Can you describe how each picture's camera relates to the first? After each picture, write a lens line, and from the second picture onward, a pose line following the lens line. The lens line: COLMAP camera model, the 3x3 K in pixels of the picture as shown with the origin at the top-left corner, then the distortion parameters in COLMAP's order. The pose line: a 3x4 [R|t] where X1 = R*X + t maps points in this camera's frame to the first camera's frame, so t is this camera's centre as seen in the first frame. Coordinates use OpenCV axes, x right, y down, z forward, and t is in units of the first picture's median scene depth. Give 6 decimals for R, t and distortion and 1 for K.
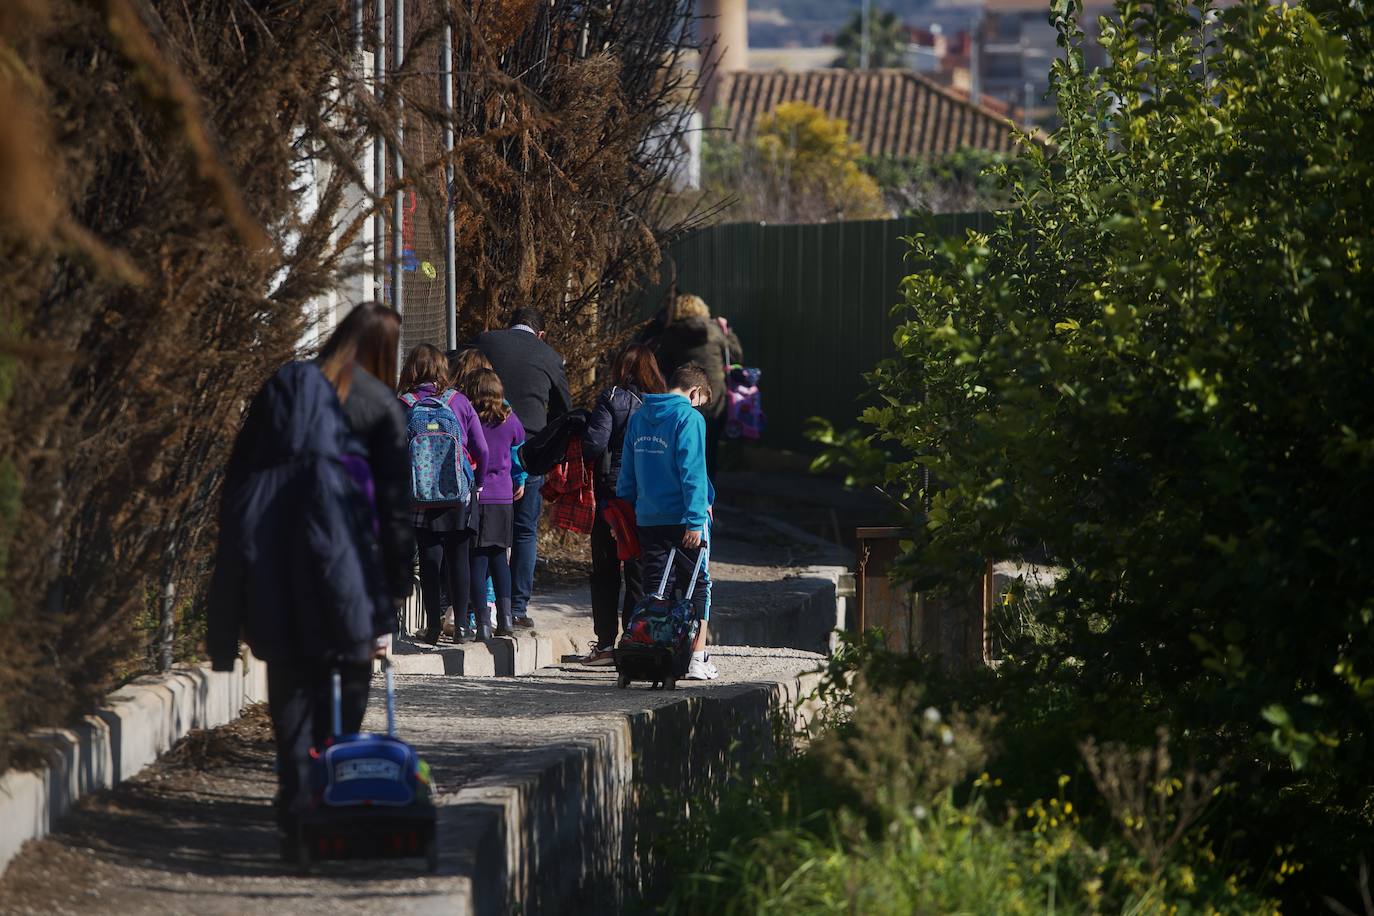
lens RADIAL K [[6443.1, 0, 687.0], [0, 6443.1, 458.0], [0, 0, 1]] dist [0.636693, 13.148470]
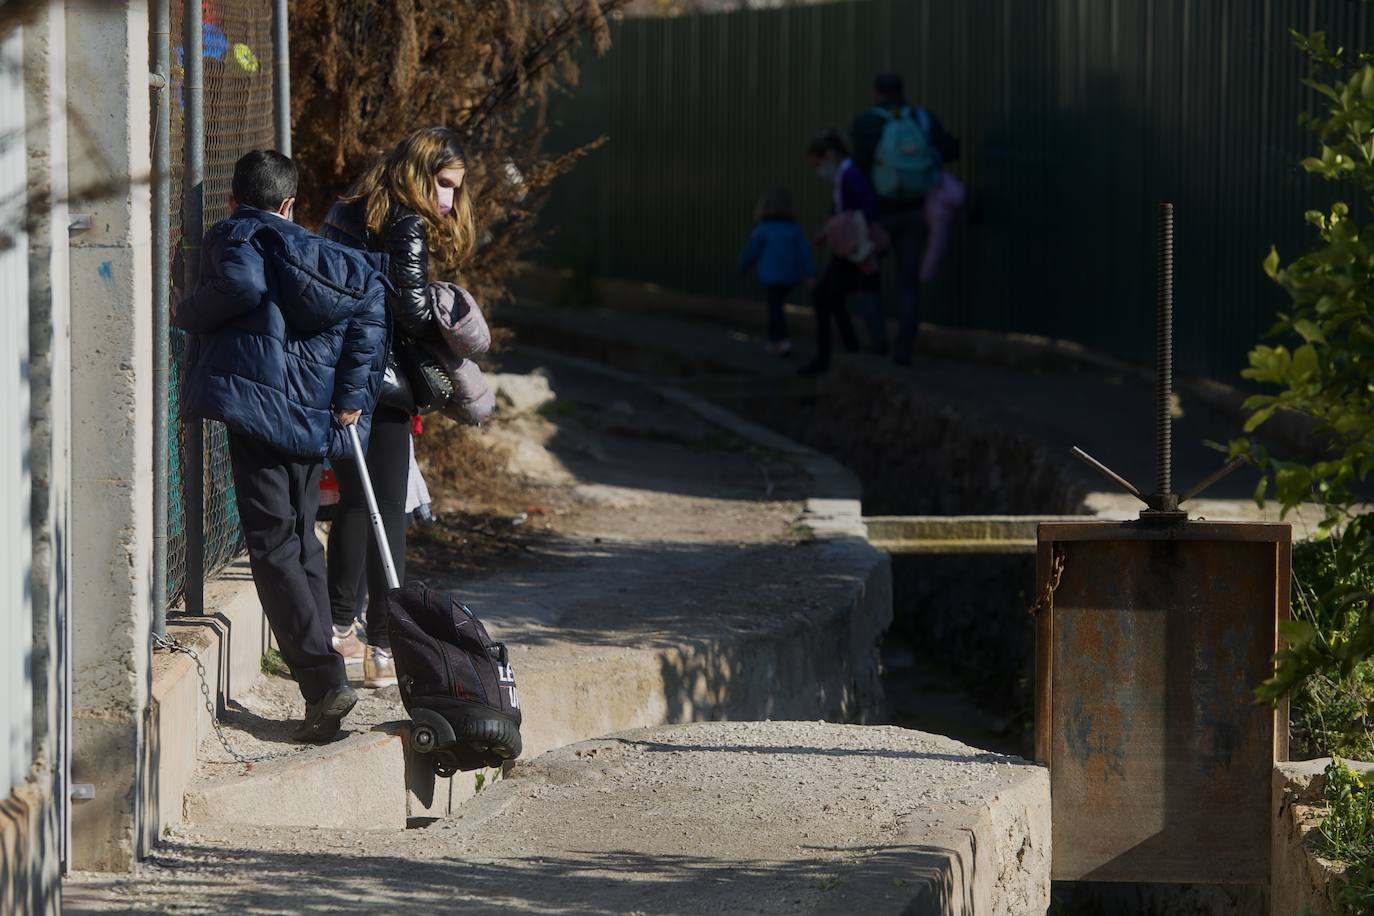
lens RADIAL K [[5555.4, 0, 626.0], [0, 5555.4, 533.4], [0, 0, 1]] dist [0.700453, 0.528051]
pose [[0.999266, -0.007196, 0.037620, -0.028410], [0.005293, 0.998713, 0.050441, -0.012664], [-0.037935, -0.050205, 0.998018, 0.549691]]
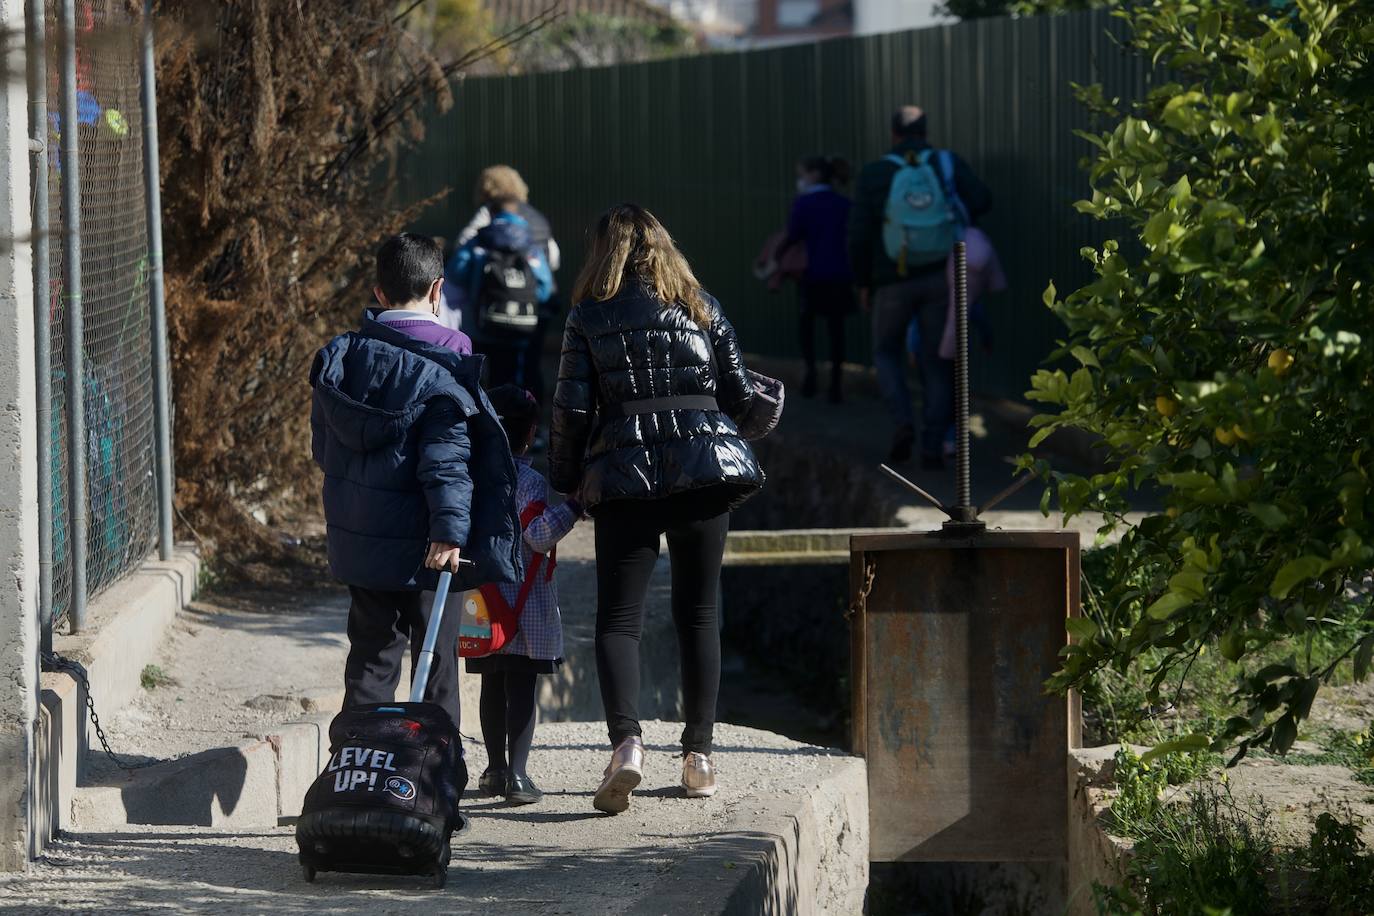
lens RADIAL K [[5174.7, 0, 578.5], [0, 5174.7, 480.7], [0, 0, 1]] dist [0.608541, -1.717095]
pose [[0.998040, -0.025729, 0.057052, -0.028227], [0.023656, 0.999046, 0.036718, -0.012790], [-0.057943, -0.035296, 0.997696, 0.541619]]
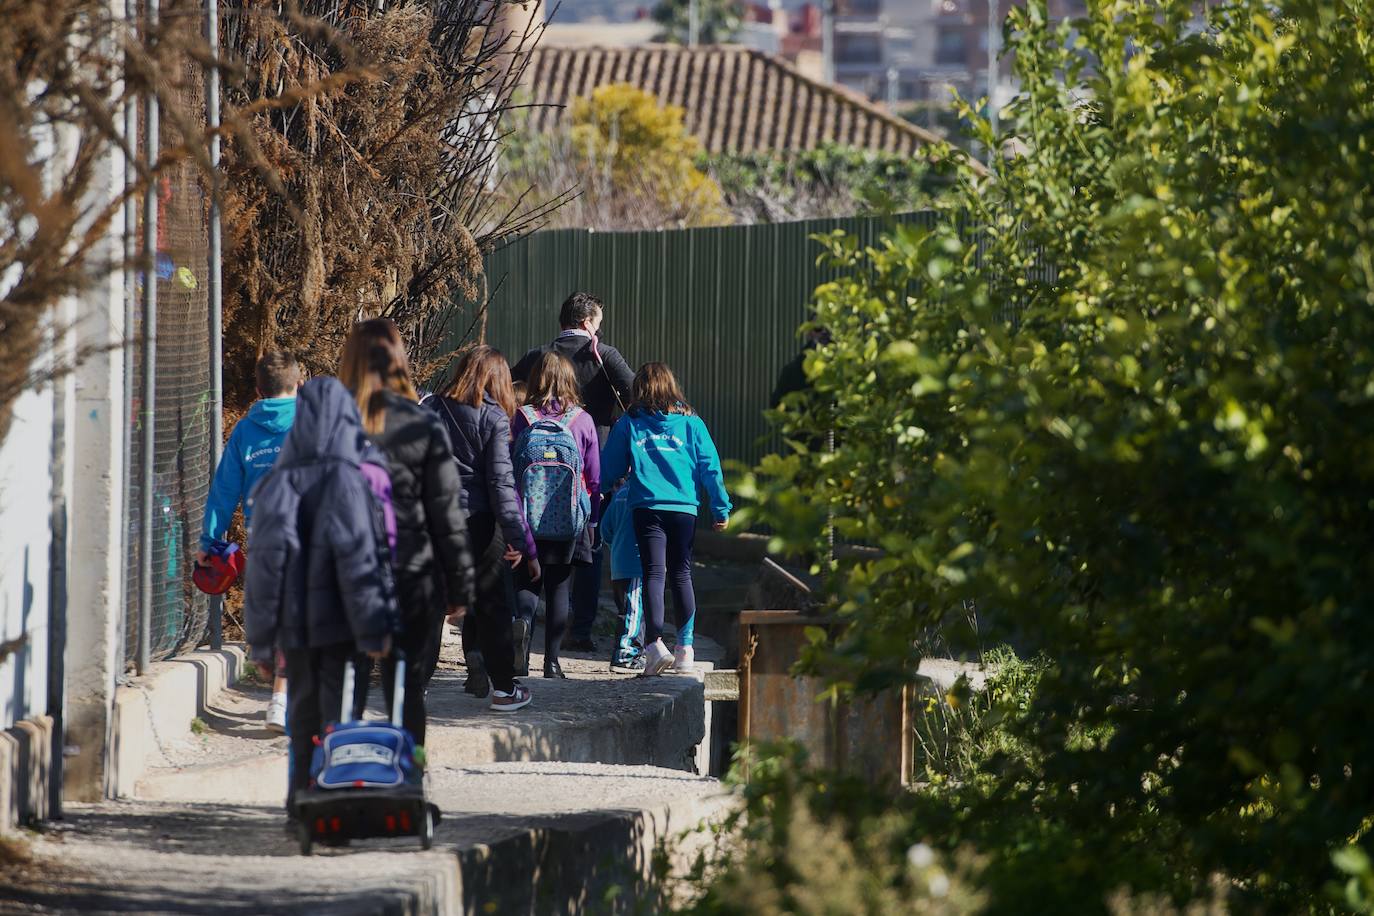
lens RADIAL K [[7759.4, 0, 687.0], [0, 7759.4, 458.0], [0, 0, 1]] dist [1.112426, 8.383486]
pose [[0.999402, 0.006823, 0.033891, -0.013393], [-0.006476, 0.999926, -0.010326, 0.002234], [-0.033958, 0.010100, 0.999372, 0.068084]]
